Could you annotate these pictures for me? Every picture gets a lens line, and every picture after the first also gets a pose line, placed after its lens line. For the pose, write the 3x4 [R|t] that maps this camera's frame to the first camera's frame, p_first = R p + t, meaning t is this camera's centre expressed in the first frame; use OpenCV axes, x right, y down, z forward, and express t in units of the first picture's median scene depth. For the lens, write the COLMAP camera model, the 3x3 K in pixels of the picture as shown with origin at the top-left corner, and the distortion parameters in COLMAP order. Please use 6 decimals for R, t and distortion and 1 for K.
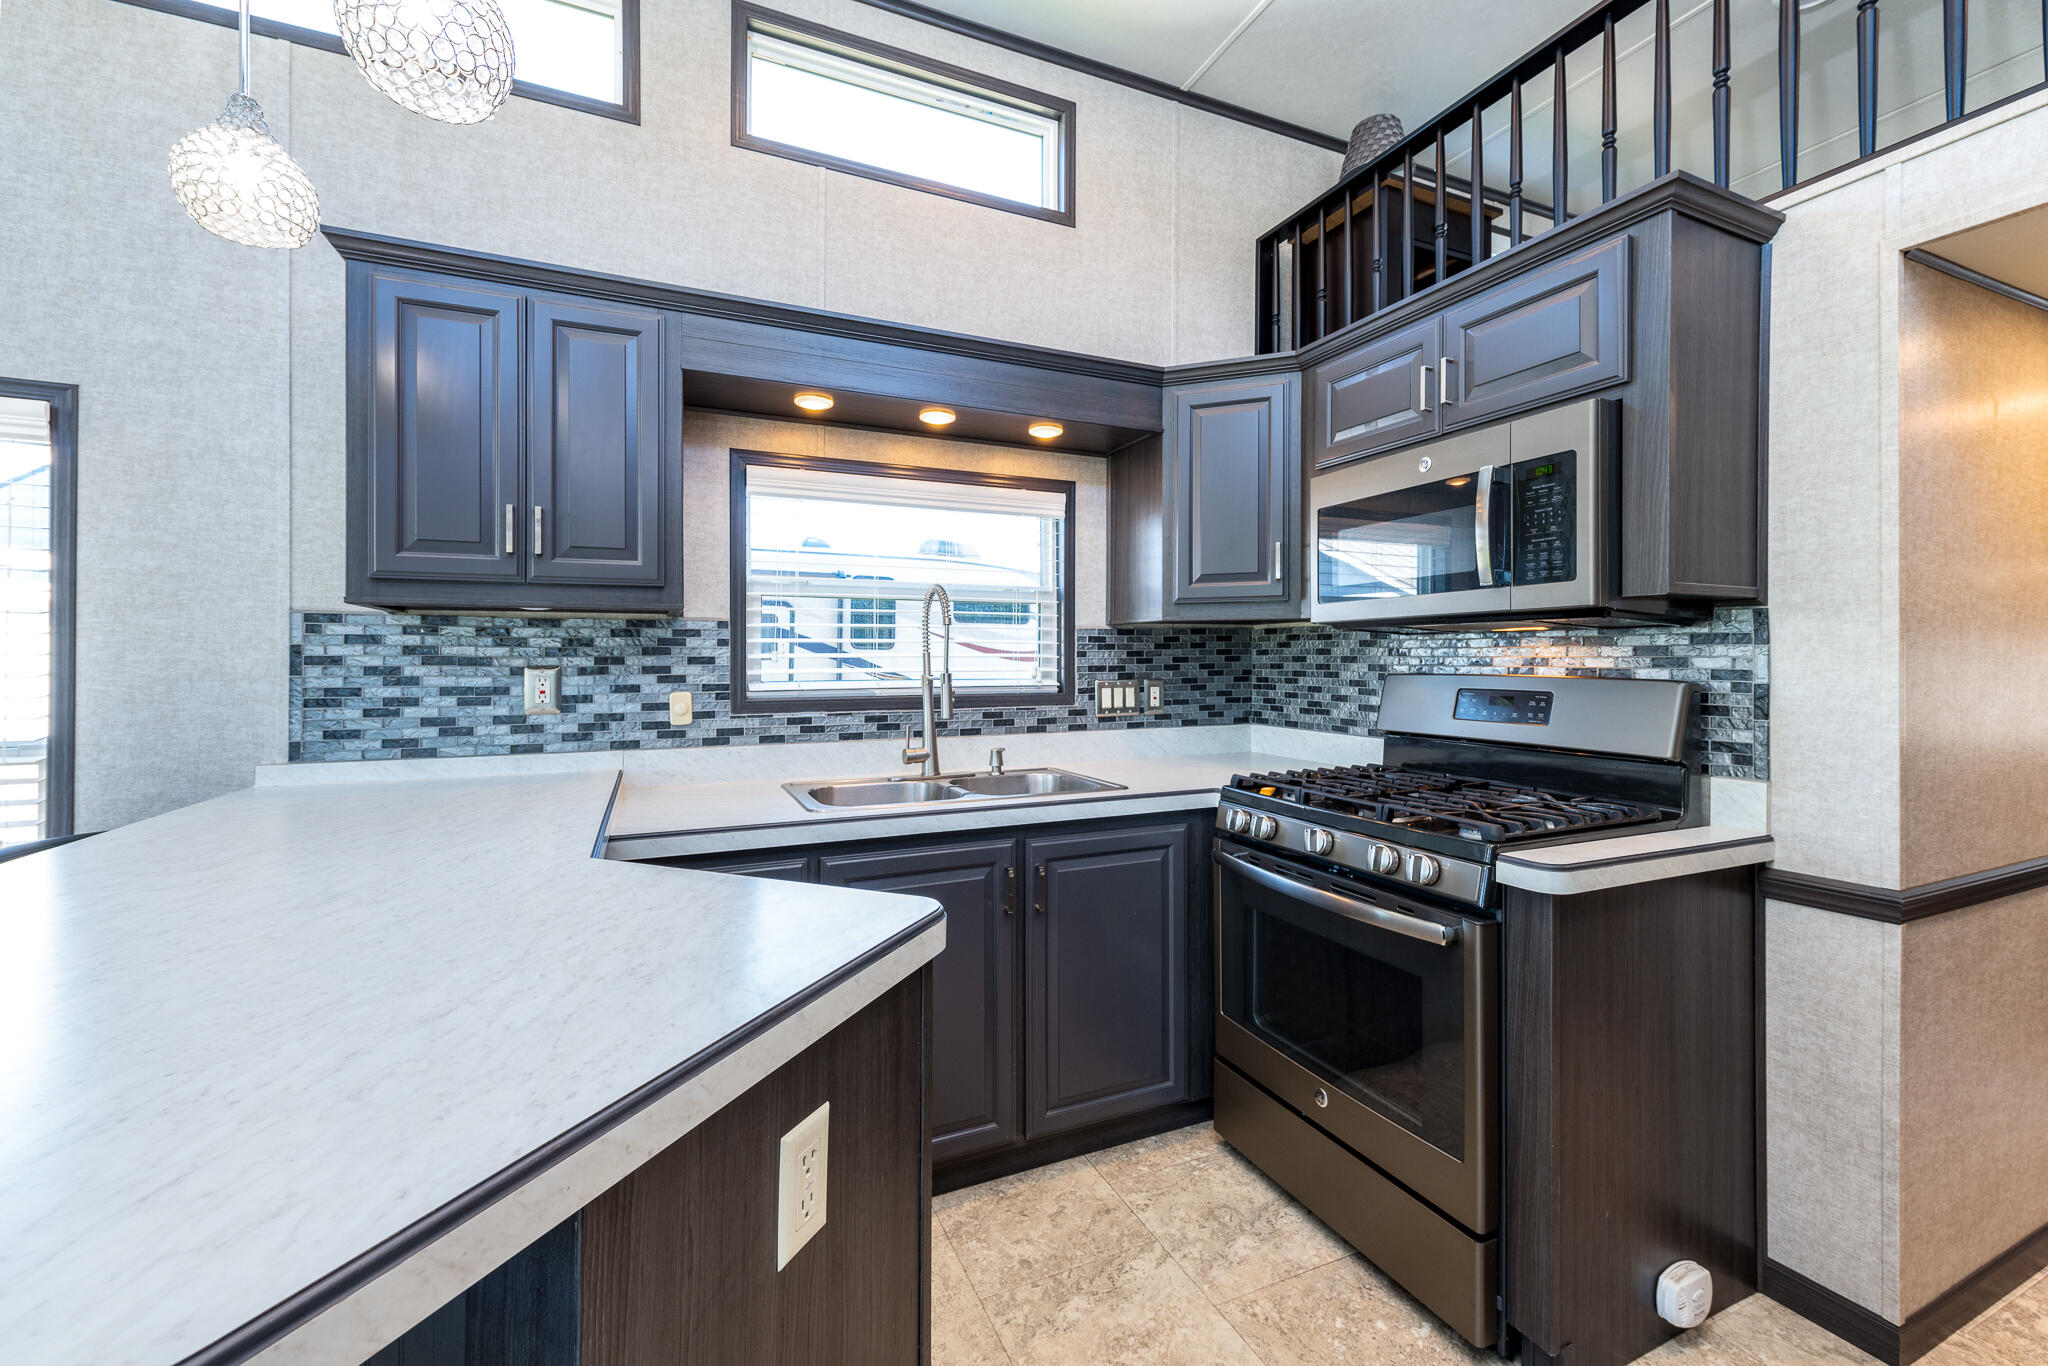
lens RADIAL K [[808.7, 0, 999.6], [0, 808.7, 649.8], [0, 0, 1]] dist [0.001684, 0.000092]
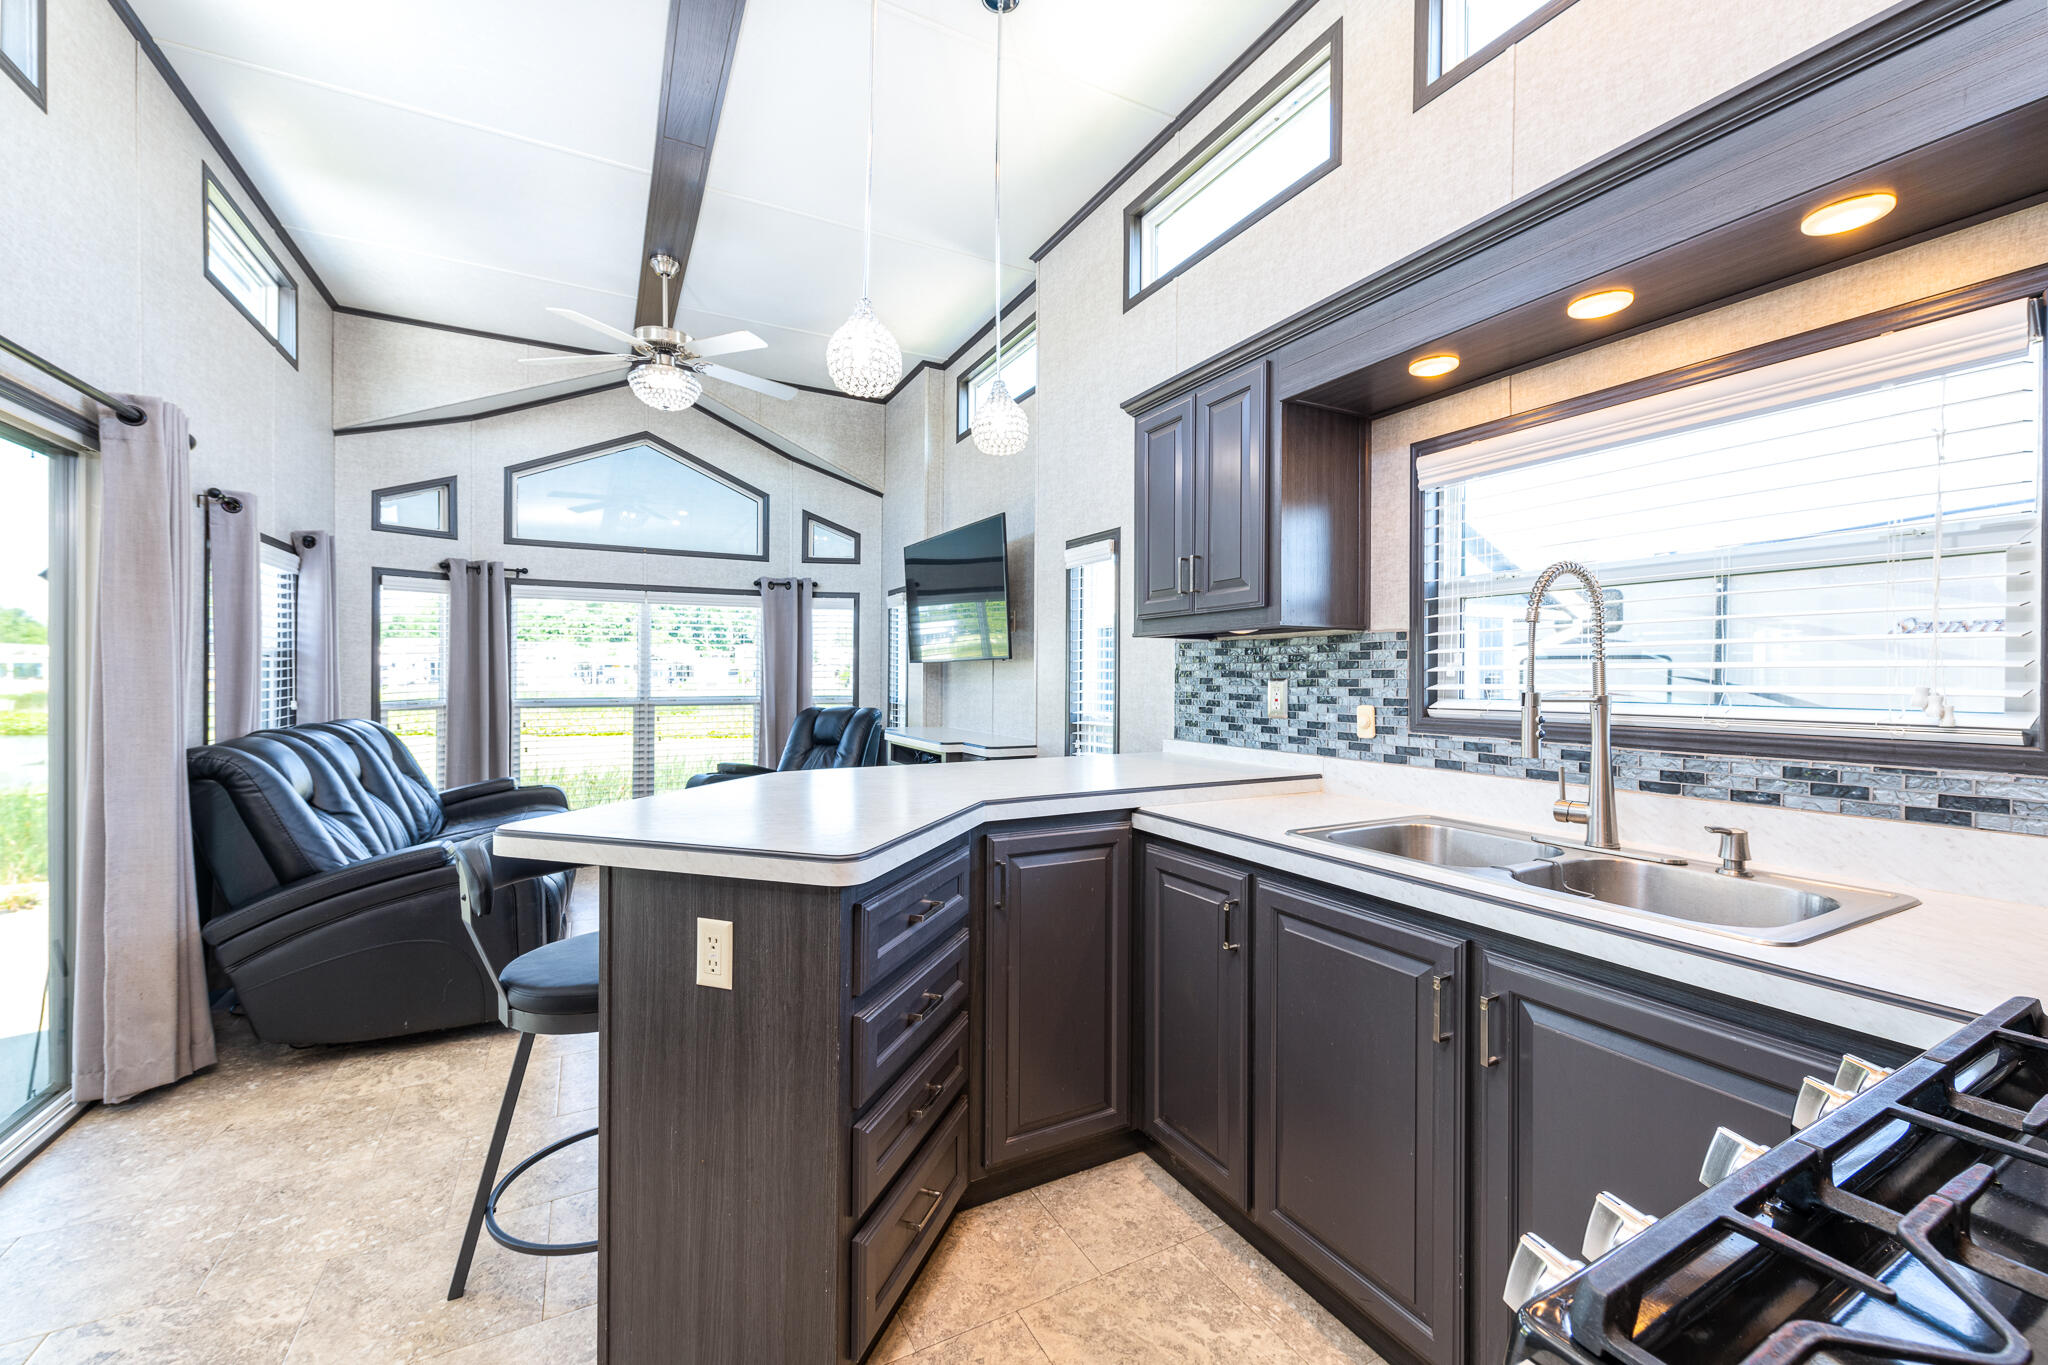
lens RADIAL K [[808.7, 0, 1024.5], [0, 808.7, 683.4], [0, 0, 1]] dist [0.001684, 0.000092]
pose [[0.085747, 0.007410, -0.996289, 0.573420], [0.002484, 0.999968, 0.007651, 0.016545], [0.996314, -0.003130, 0.085726, 0.499947]]
